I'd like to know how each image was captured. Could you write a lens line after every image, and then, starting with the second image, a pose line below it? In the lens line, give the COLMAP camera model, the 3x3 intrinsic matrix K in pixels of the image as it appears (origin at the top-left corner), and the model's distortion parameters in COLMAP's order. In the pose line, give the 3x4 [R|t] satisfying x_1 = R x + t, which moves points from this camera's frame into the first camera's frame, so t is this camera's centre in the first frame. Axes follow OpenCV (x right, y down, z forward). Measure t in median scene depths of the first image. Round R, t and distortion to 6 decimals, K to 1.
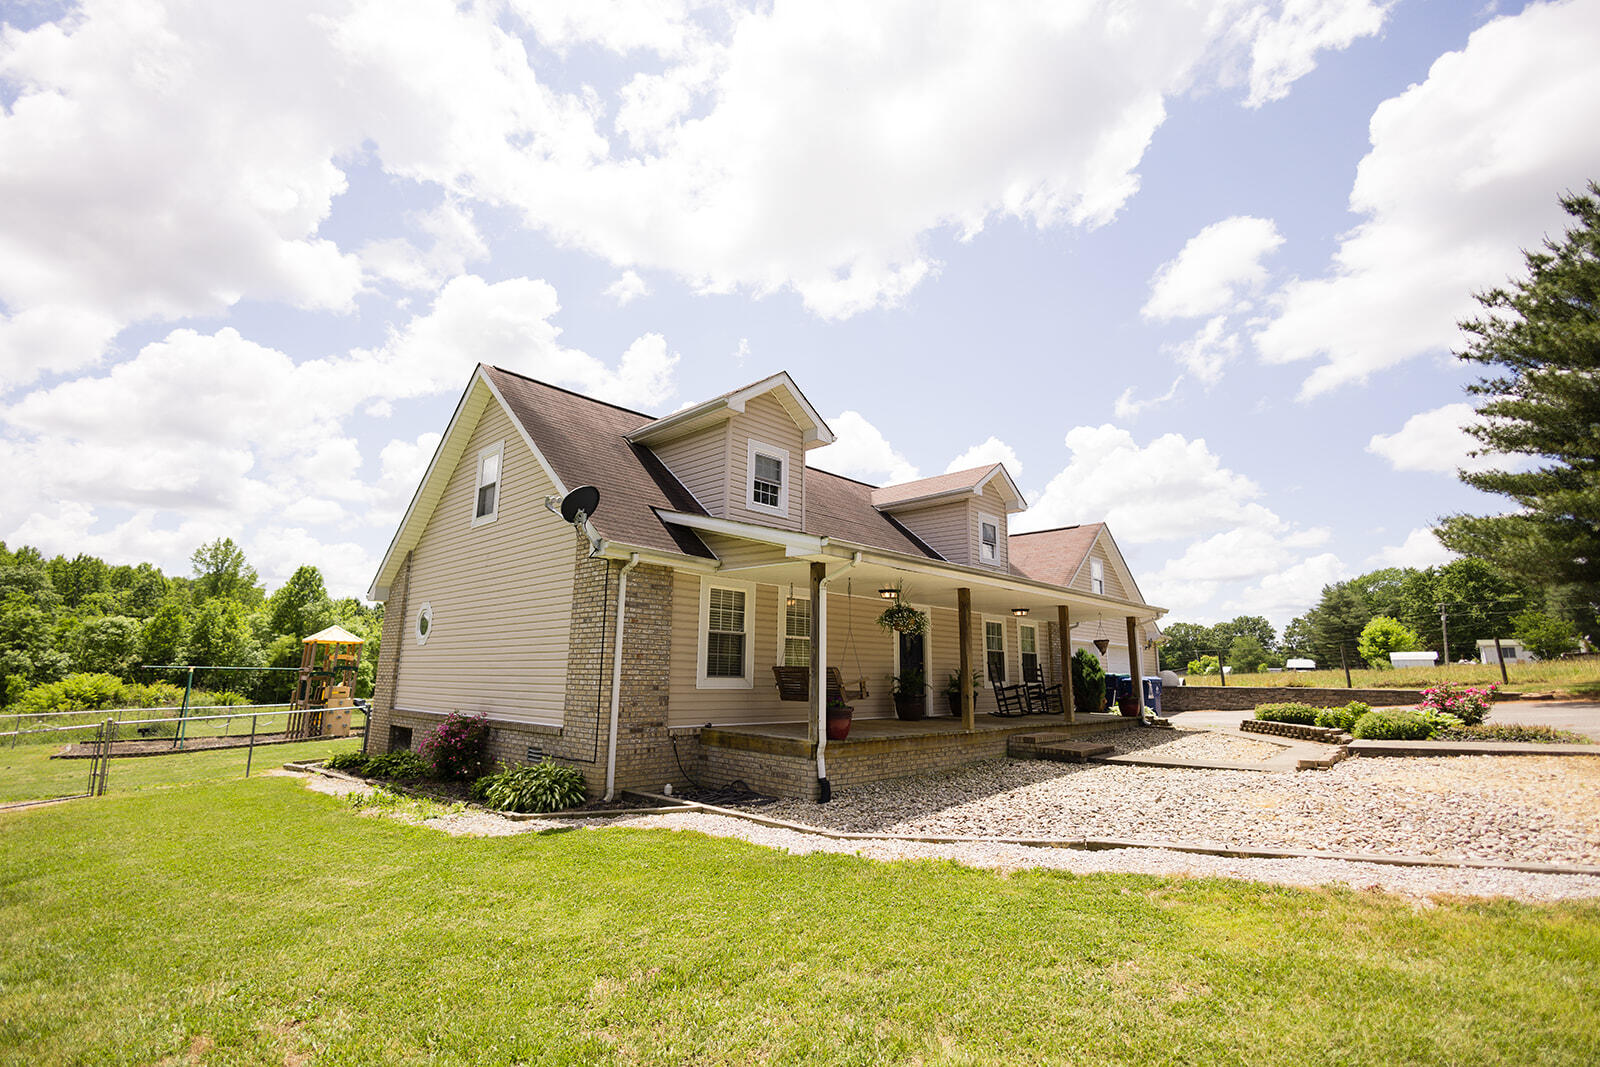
lens RADIAL K [[732.1, 0, 800.0], [0, 732.1, 523.7], [0, 0, 1]] dist [0.022041, -0.000133]
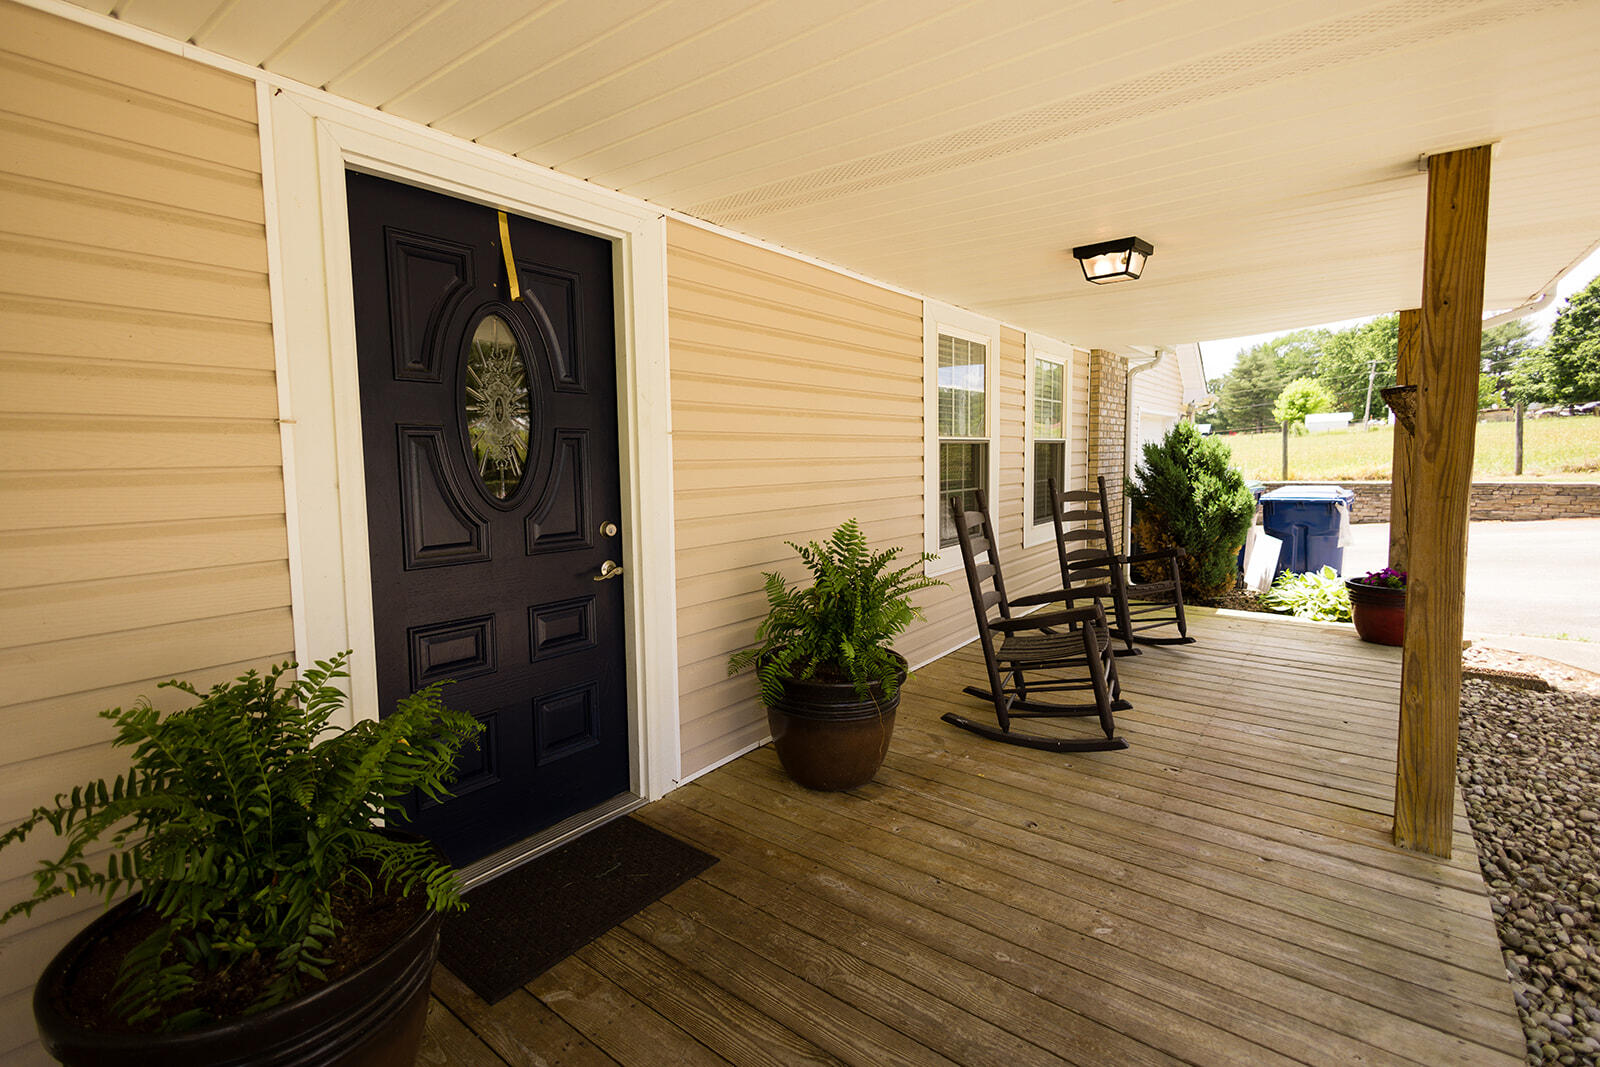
lens RADIAL K [[732.1, 0, 800.0], [0, 732.1, 523.7], [0, 0, 1]] dist [0.022041, -0.000133]
pose [[0.993529, -0.033755, 0.108451, 0.152652], [-0.000334, 0.953949, 0.299969, 0.108191], [-0.113582, -0.298064, 0.947764, 0.663582]]
